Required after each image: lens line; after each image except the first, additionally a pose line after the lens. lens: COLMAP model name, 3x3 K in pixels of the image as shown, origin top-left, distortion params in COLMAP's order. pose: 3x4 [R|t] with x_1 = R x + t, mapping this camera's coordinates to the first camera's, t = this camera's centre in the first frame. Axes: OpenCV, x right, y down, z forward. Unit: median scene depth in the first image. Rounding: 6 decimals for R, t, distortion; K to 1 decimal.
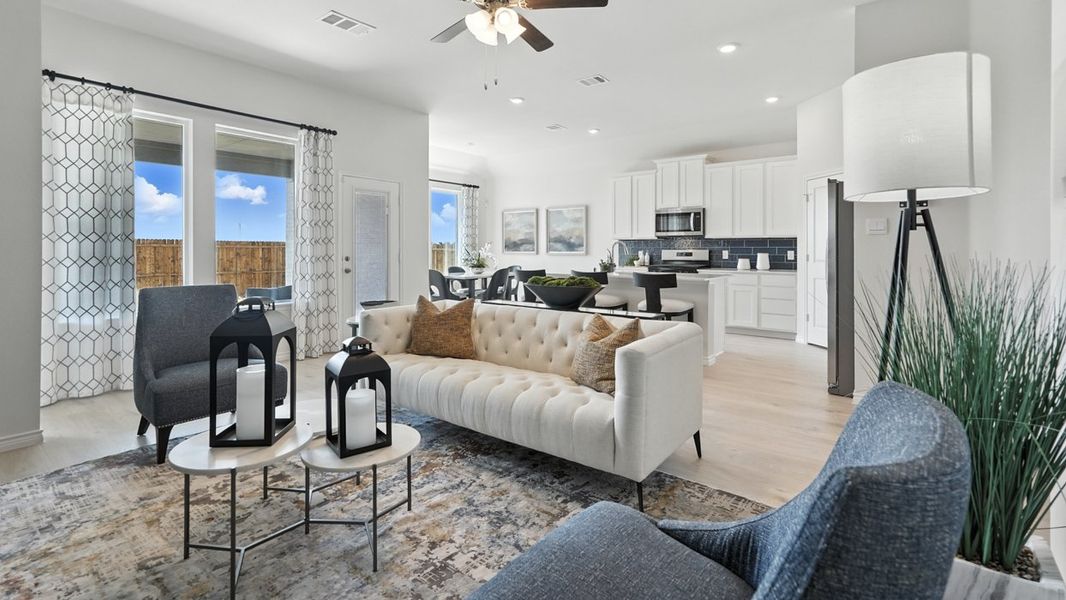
lens RADIAL K [[476.6, 0, 533.7], [0, 476.6, 249.8], [0, 0, 1]] dist [-0.014228, 0.009440]
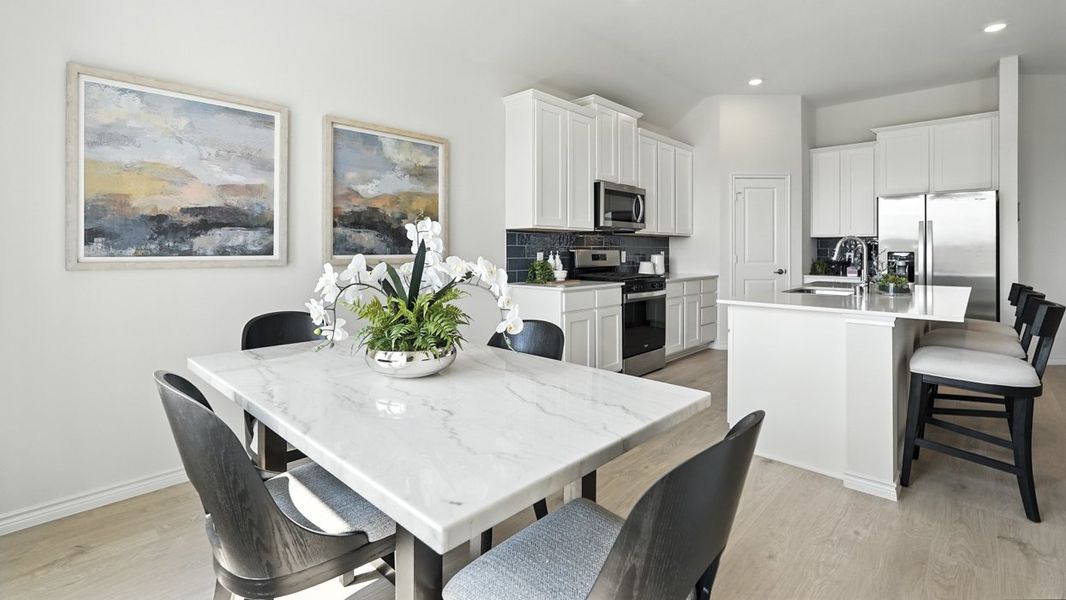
lens RADIAL K [[476.6, 0, 533.7], [0, 476.6, 249.8], [0, 0, 1]] dist [-0.014228, 0.009440]
pose [[0.109589, -0.000399, 0.993977, -0.327921], [-0.003838, 0.999992, 0.000825, -0.000751], [-0.993970, -0.003906, 0.109586, 1.011791]]
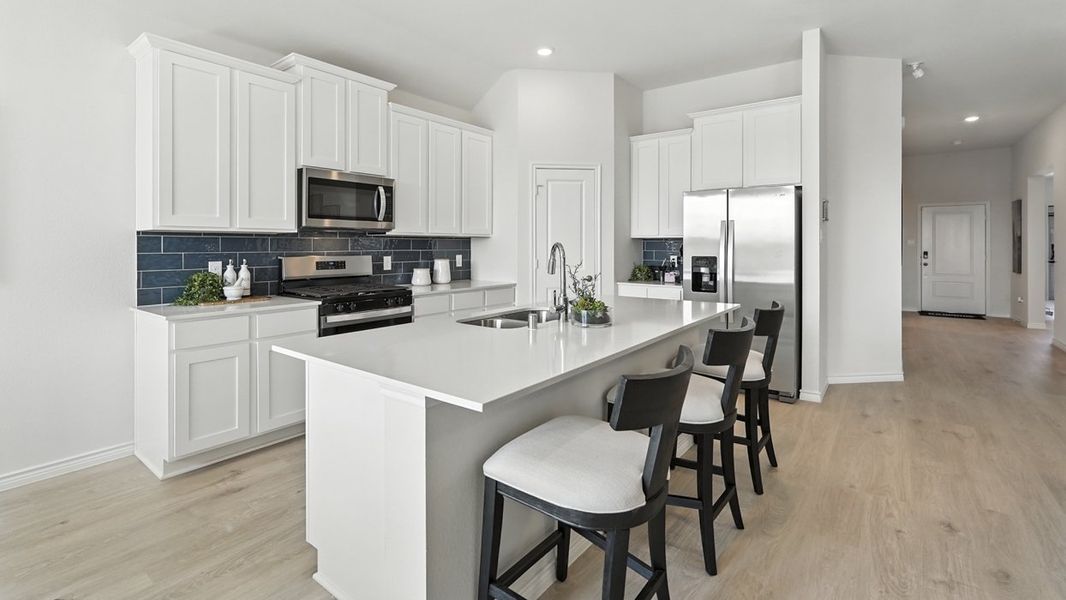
lens RADIAL K [[476.6, 0, 533.7], [0, 476.6, 249.8], [0, 0, 1]] dist [-0.014228, 0.009440]
pose [[0.001099, -0.013560, 0.999907, -0.185116], [-0.003319, 0.999903, 0.013563, -0.014368], [-0.999994, -0.003333, 0.001053, 0.781136]]
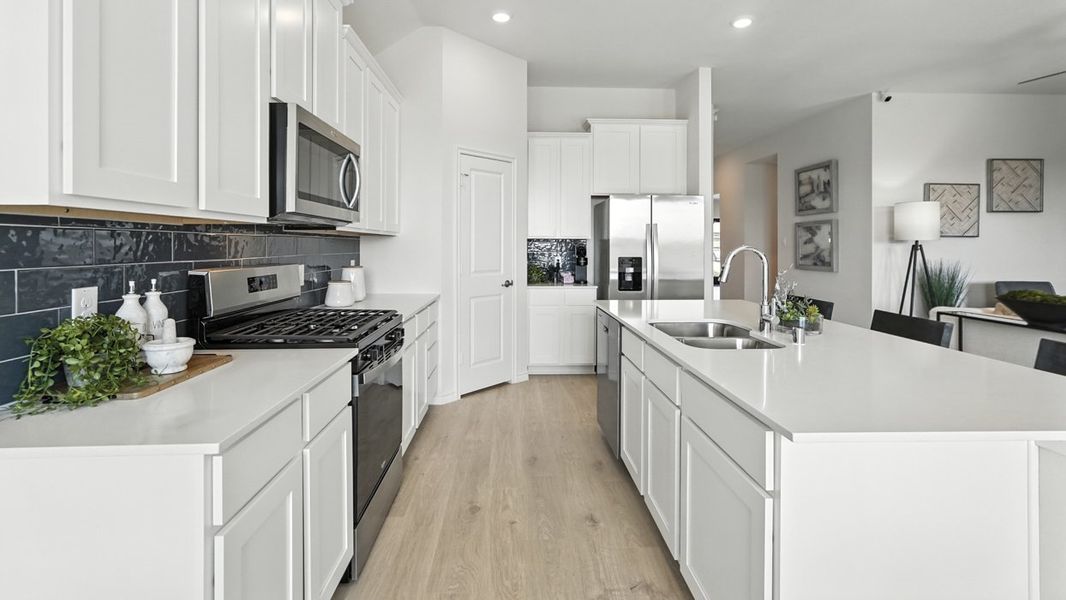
lens RADIAL K [[477.8, 0, 529.8], [0, 477.8, 242.6], [0, 0, 1]] dist [0.000224, 0.000616]
pose [[-0.629541, 0.002882, 0.776962, -0.004530], [-0.003275, 0.999974, -0.006362, -0.013252], [-0.776961, -0.006550, -0.629515, 1.049664]]
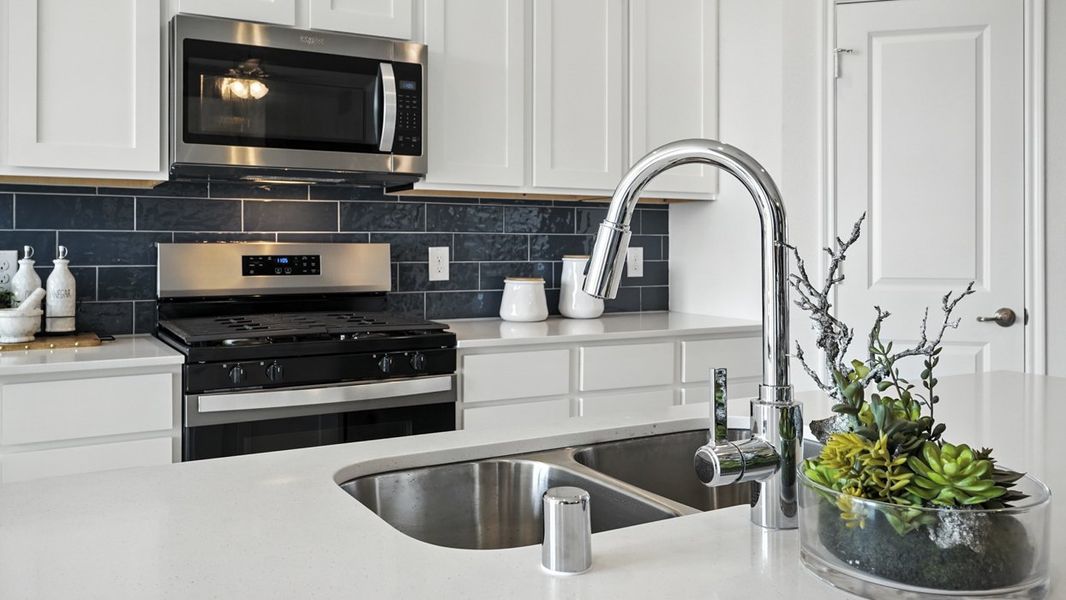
lens RADIAL K [[895.2, 0, 530.4], [0, 895.2, 247.0], [0, 0, 1]] dist [0.008297, 0.001064]
pose [[0.390807, -0.004630, 0.920461, 0.001395], [-0.001956, 0.999981, 0.005860, -0.000938], [-0.920471, -0.004091, 0.390791, 0.745663]]
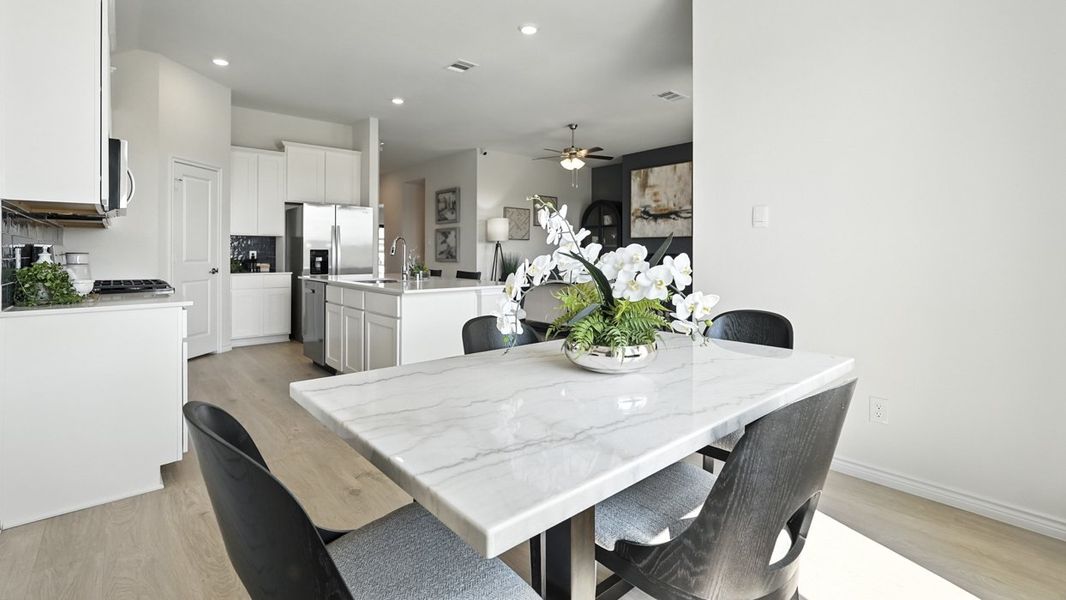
lens RADIAL K [[485.6, 0, 529.6], [0, 485.6, 250.0], [0, 0, 1]] dist [-0.003990, 0.001088]
pose [[-0.975491, 0.000117, 0.220037, -0.147840], [-0.001381, 0.999977, -0.006657, 0.006073], [-0.220033, -0.006798, -0.975469, 1.299832]]
